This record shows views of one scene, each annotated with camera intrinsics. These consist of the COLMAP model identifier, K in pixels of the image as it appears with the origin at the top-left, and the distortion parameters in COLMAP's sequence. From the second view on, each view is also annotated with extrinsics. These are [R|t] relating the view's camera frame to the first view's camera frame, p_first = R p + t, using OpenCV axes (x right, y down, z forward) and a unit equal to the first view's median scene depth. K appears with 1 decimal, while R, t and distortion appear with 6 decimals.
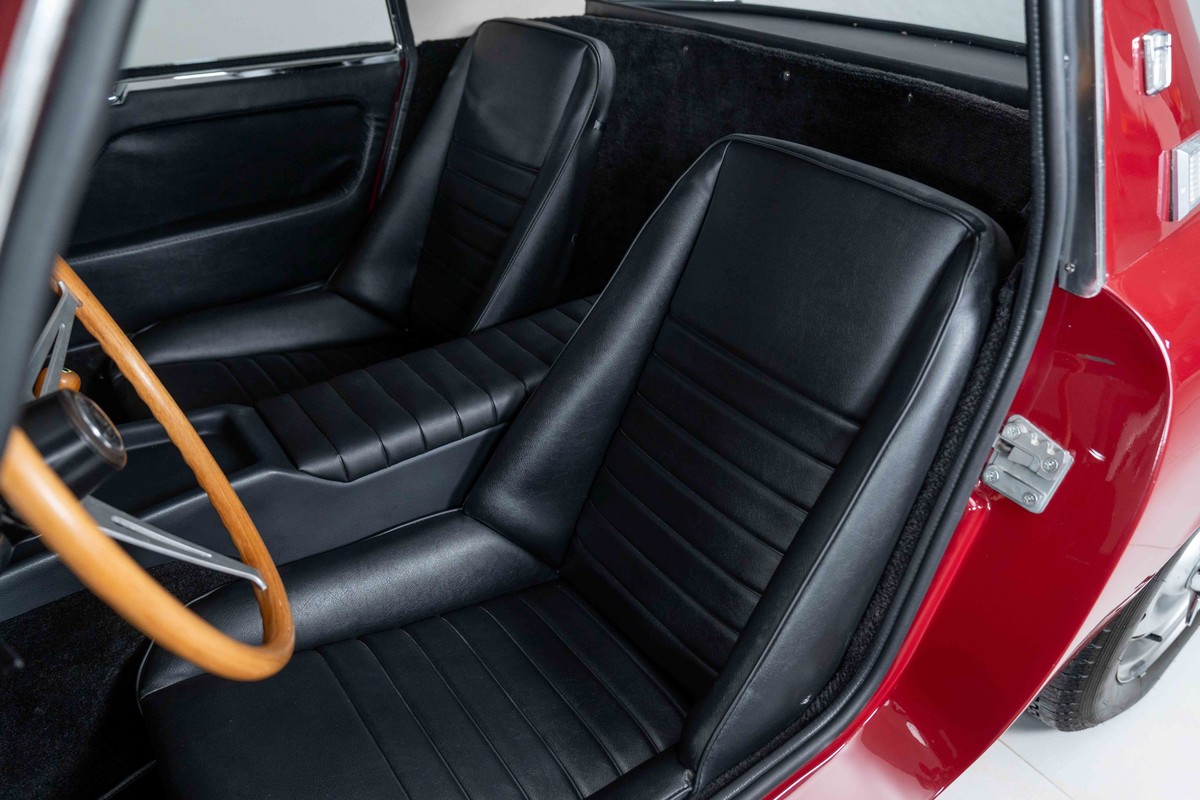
lens RADIAL K [[822.9, 0, 581.3], [0, 822.9, 419.0], [0, 0, 1]] dist [-0.034548, 0.000684]
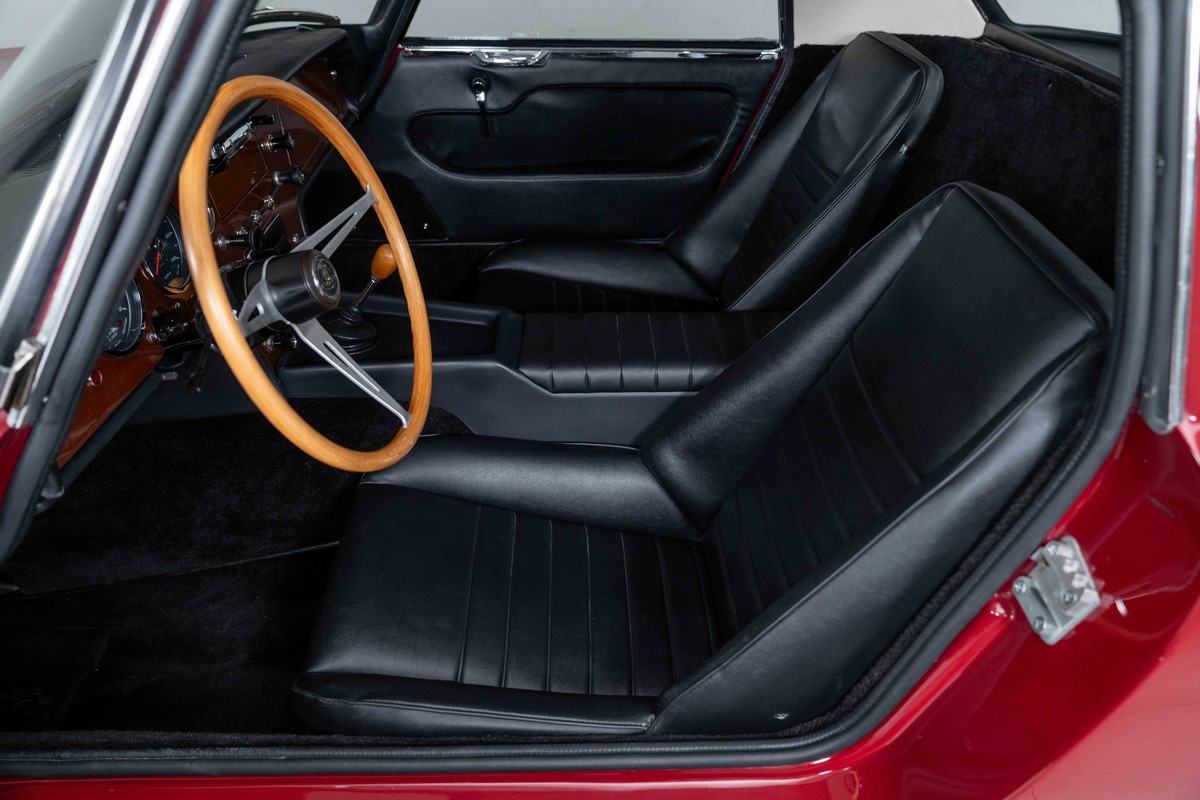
lens RADIAL K [[797.2, 0, 562.3], [0, 797.2, 395.6], [0, 0, 1]] dist [-0.024963, 0.003500]
pose [[0.811125, 0.323871, -0.487016, 0.285818], [-0.318295, 0.943017, 0.096997, -0.037074], [0.490679, 0.076338, 0.867990, -0.035530]]
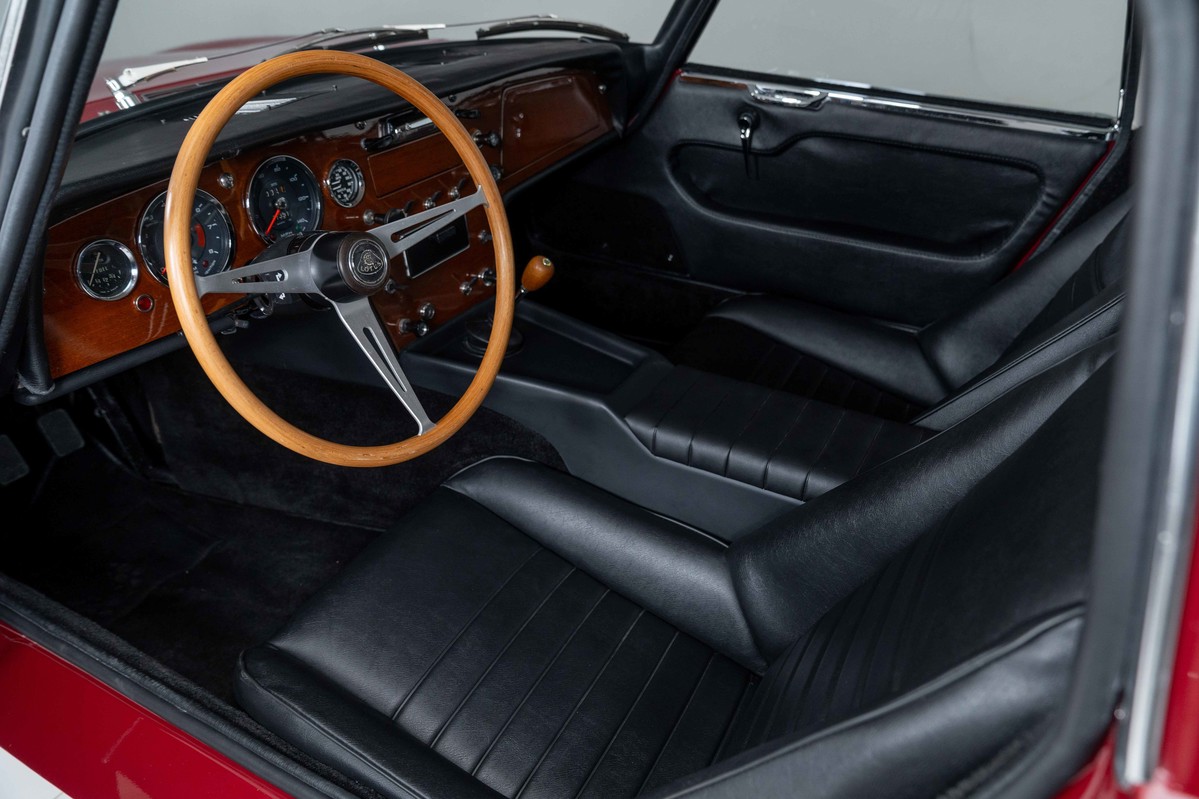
lens RADIAL K [[806.3, 0, 599.5], [0, 806.3, 399.5], [0, 0, 1]] dist [-0.025127, 0.004505]
pose [[0.451329, 0.477412, -0.753910, 0.419866], [-0.515986, 0.828913, 0.216013, -0.163690], [0.728053, 0.291514, 0.620450, 0.230300]]
